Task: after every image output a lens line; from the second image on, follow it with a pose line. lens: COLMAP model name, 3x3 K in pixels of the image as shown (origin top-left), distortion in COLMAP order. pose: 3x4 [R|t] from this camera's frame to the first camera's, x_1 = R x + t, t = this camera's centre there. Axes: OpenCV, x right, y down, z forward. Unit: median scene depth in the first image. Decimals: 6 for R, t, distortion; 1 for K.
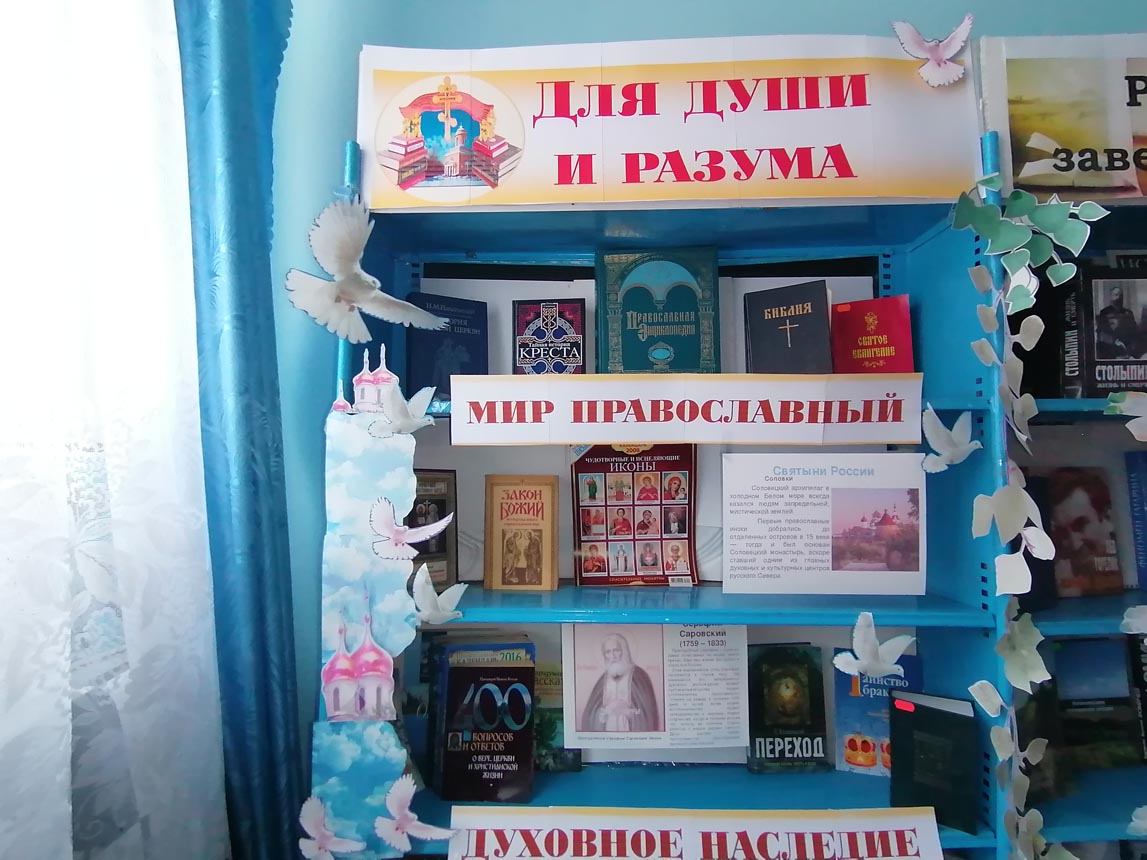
lens RADIAL K [[568.2, 0, 570.0], [0, 568.2, 431.7], [0, 0, 1]] dist [0.024438, -0.014943]
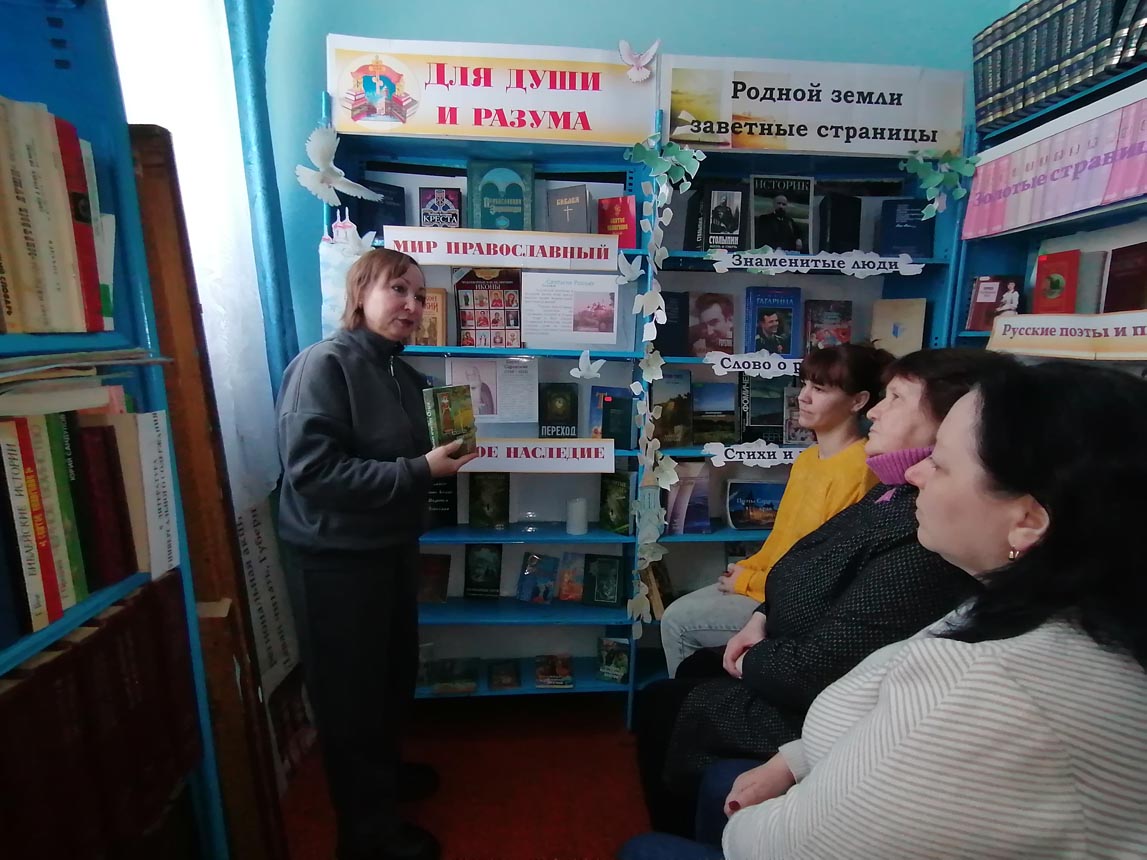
lens RADIAL K [[573.3, 0, 571.0], [0, 573.3, 432.4], [0, 0, 1]] dist [0.029421, -0.020613]
pose [[0.995695, 0.010894, 0.092044, 0.253559], [-0.026207, 0.985637, 0.166833, 0.249773], [-0.088905, -0.168527, 0.981679, -1.106491]]
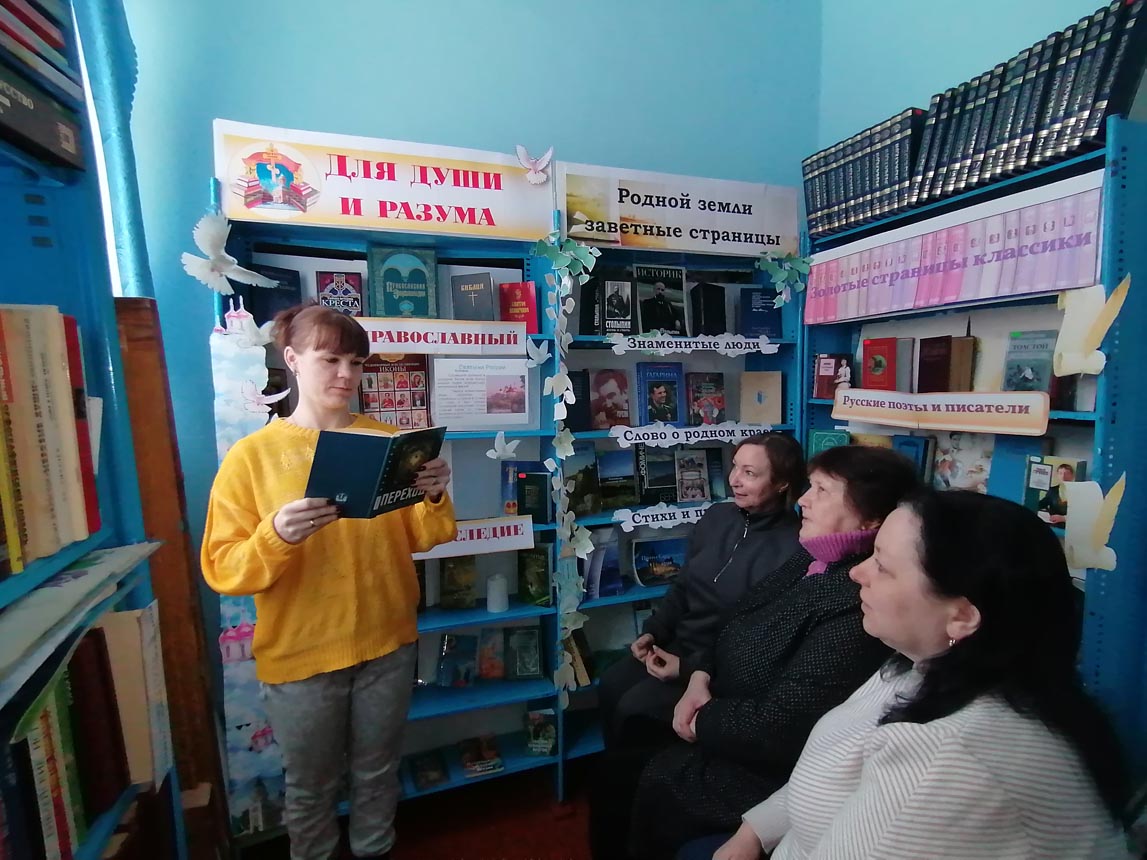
lens RADIAL K [[568.2, 0, 570.0], [0, 568.2, 431.7], [0, 0, 1]] dist [0.024438, -0.014943]
pose [[0.940914, -0.034412, 0.336892, 0.027405], [-0.000282, 0.994744, 0.102395, 0.088262], [-0.338645, -0.096440, 0.935959, -1.090158]]
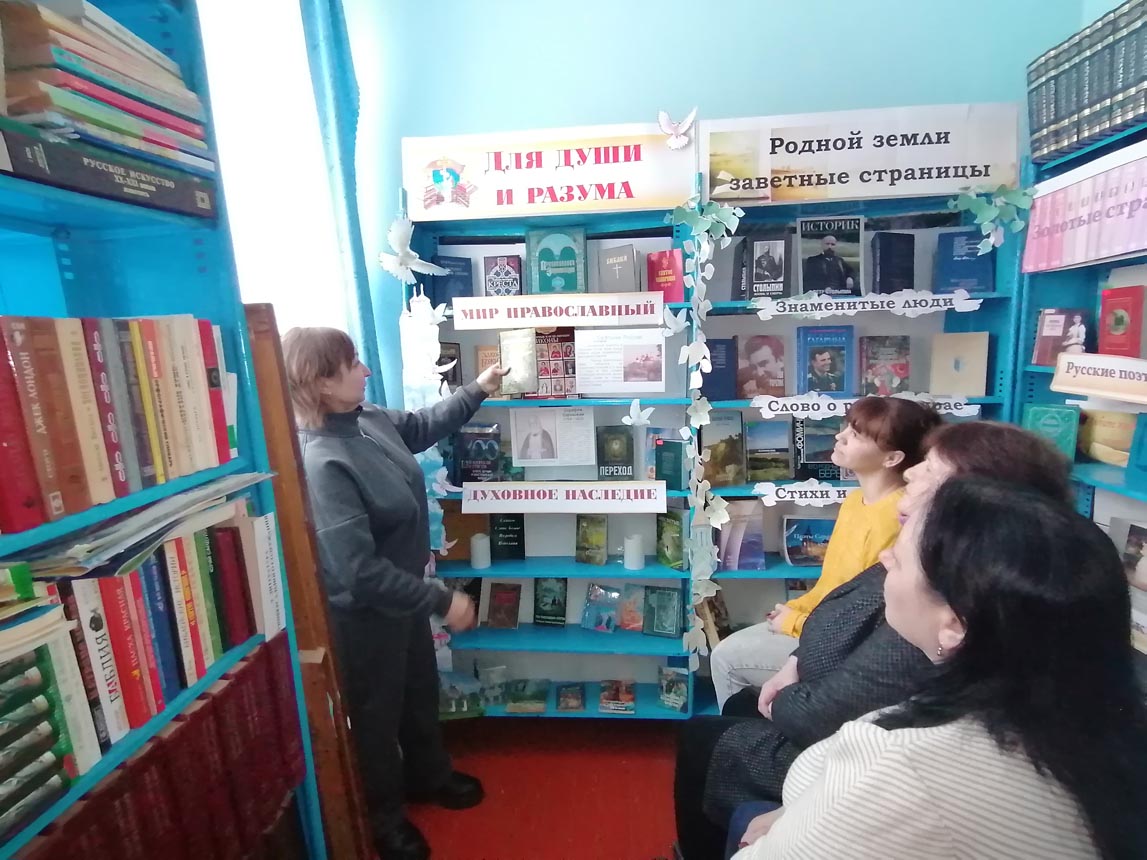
lens RADIAL K [[573.3, 0, 571.0], [0, 573.3, 432.4], [0, 0, 1]] dist [0.029421, -0.020613]
pose [[0.997986, -0.012837, -0.062126, 0.378992], [0.022637, 0.986902, 0.159722, 0.070316], [0.059262, -0.160807, 0.985205, -1.250574]]
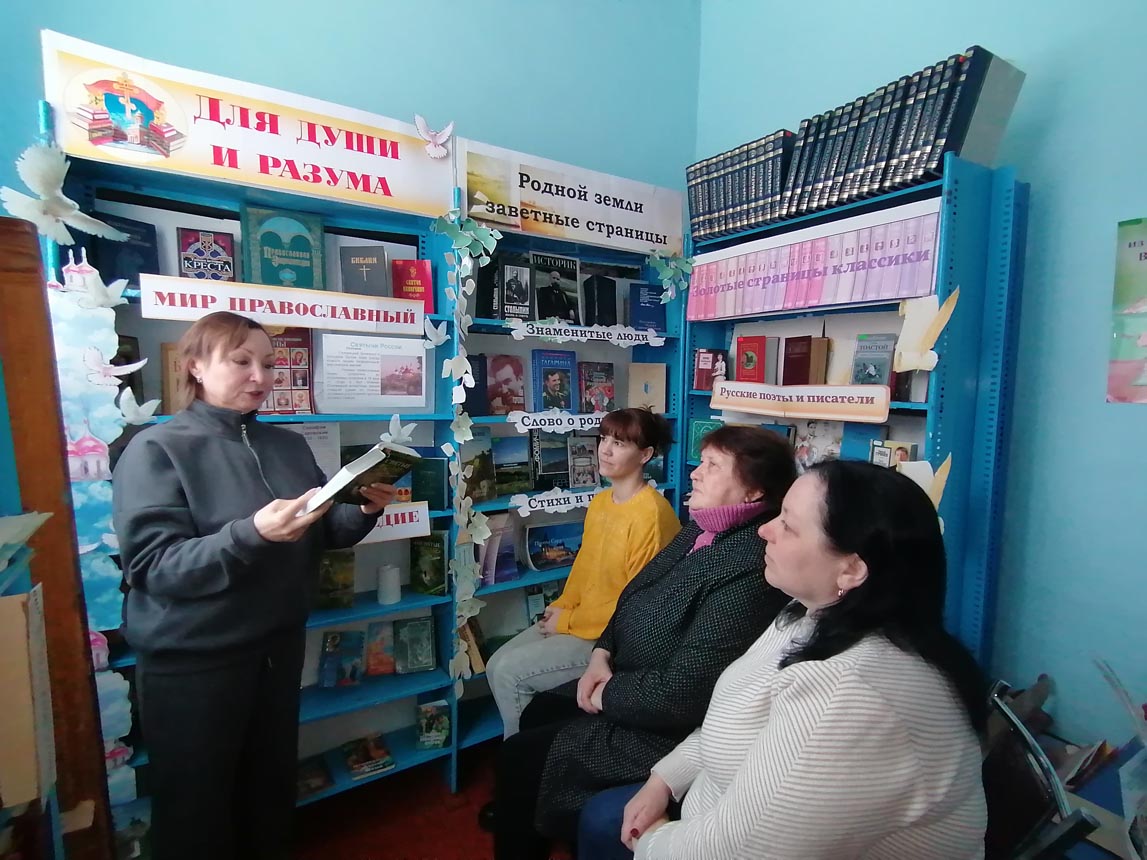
lens RADIAL K [[568.2, 0, 570.0], [0, 568.2, 431.7], [0, 0, 1]] dist [0.024438, -0.014943]
pose [[0.840042, -0.029161, 0.541738, -0.077728], [-0.034470, 0.993668, 0.106938, 0.128351], [-0.541426, -0.108506, 0.833717, -1.048195]]
